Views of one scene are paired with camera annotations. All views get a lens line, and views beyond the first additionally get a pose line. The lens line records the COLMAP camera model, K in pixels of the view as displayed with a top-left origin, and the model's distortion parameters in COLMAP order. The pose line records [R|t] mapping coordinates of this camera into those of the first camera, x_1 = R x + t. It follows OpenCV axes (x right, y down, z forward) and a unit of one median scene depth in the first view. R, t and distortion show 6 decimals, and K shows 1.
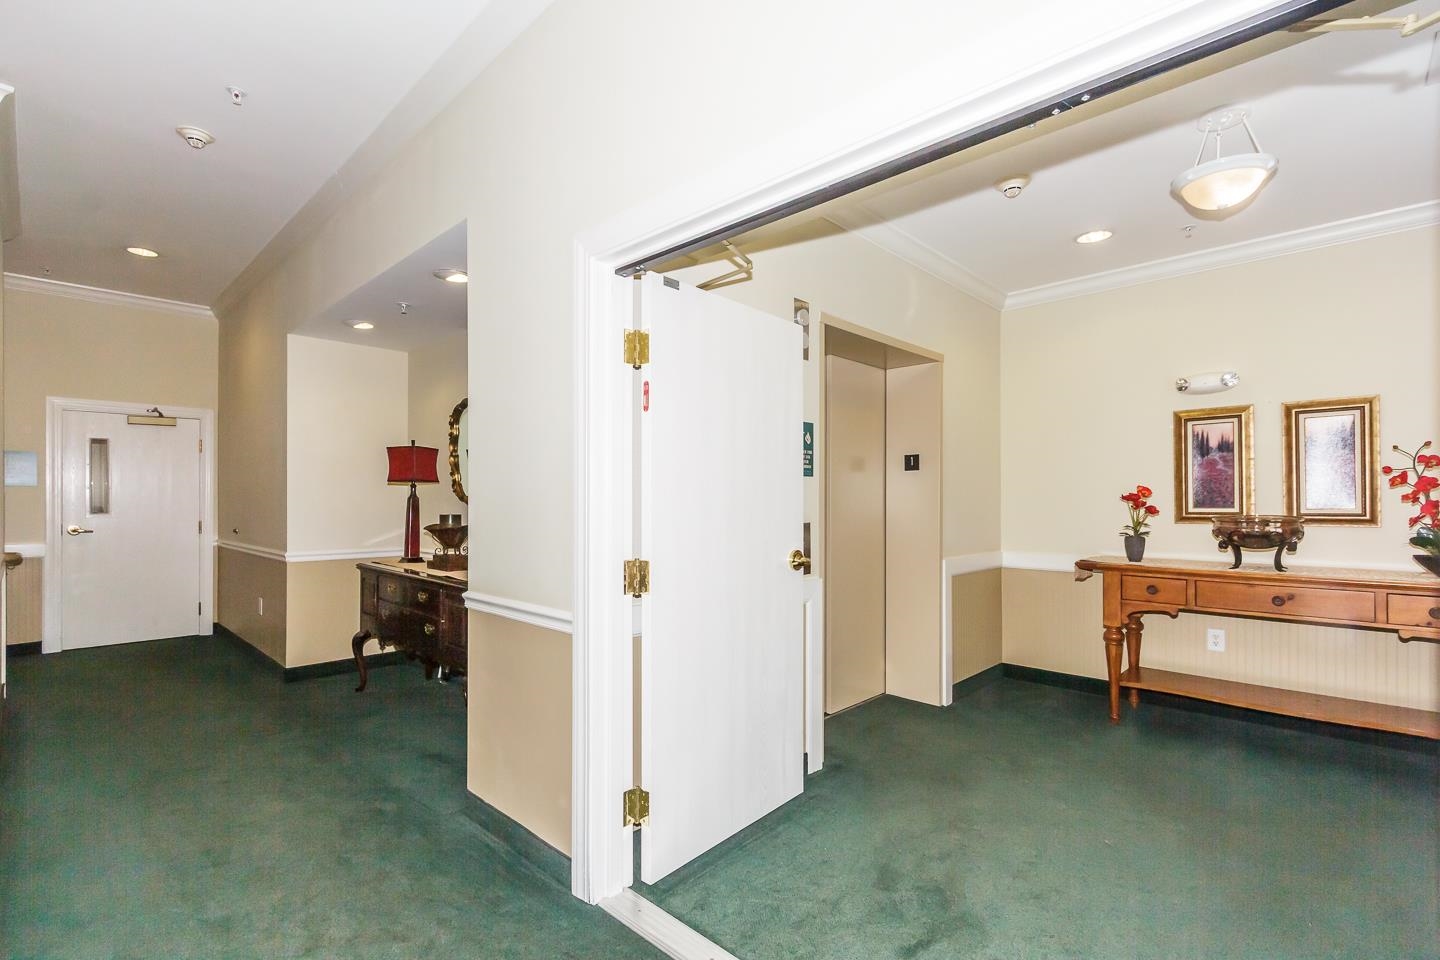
lens RADIAL K [[689.9, 0, 719.1], [0, 689.9, 493.5], [0, 0, 1]] dist [-0.000149, -0.000063]
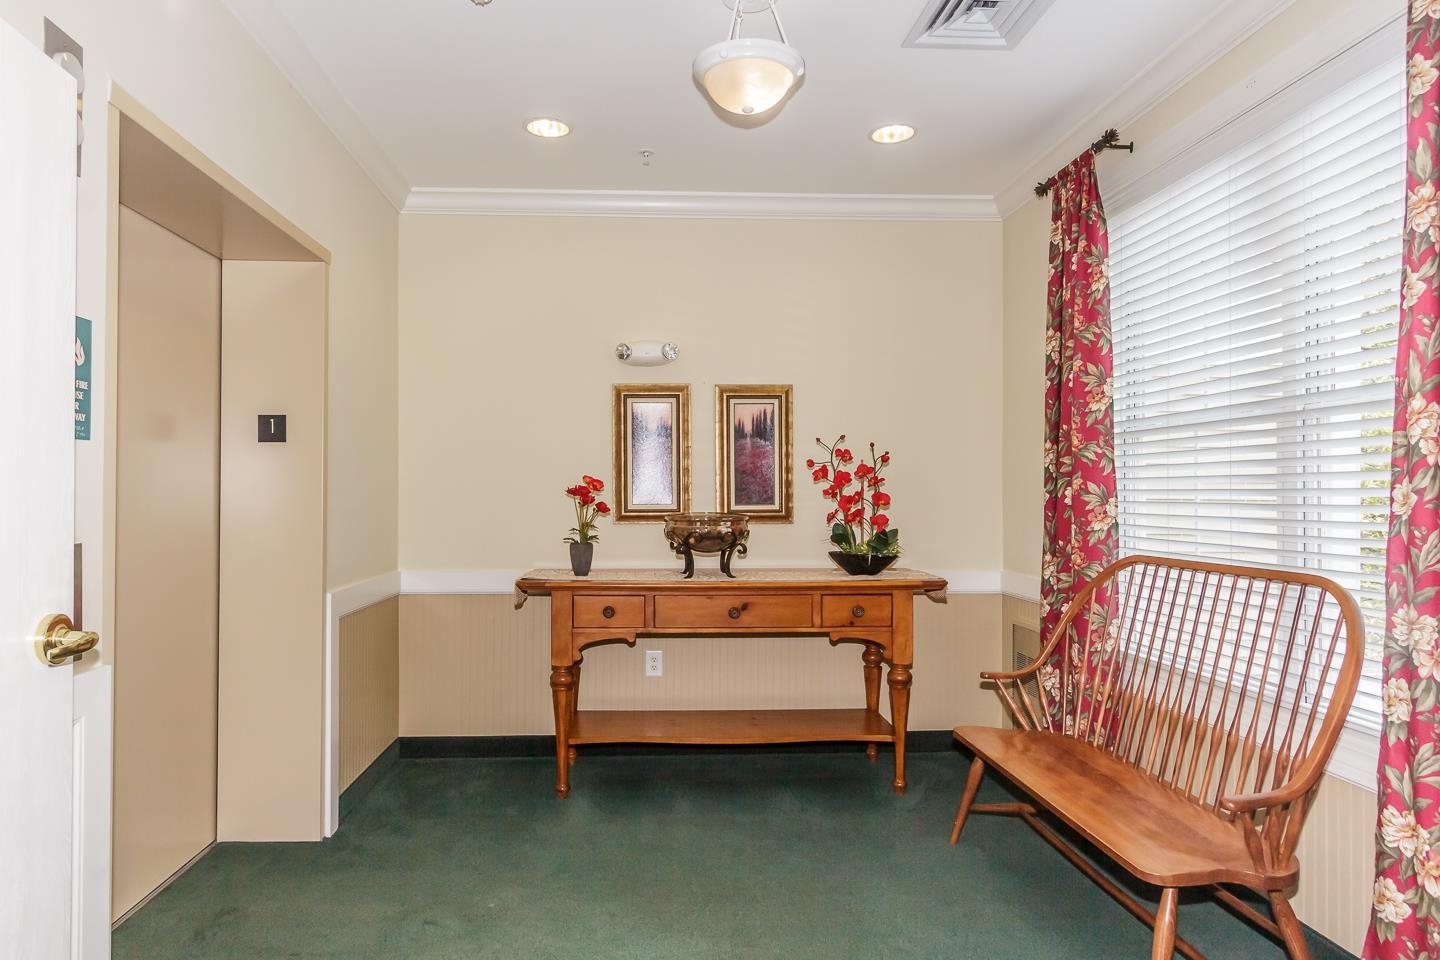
lens RADIAL K [[884.2, 0, 715.8], [0, 884.2, 487.4], [0, 0, 1]] dist [0.007183, 0.000942]
pose [[0.689241, 0.008096, 0.724487, -0.001640], [-0.010391, 0.999945, -0.001289, 0.001545], [-0.724457, -0.006640, 0.689288, 0.234607]]
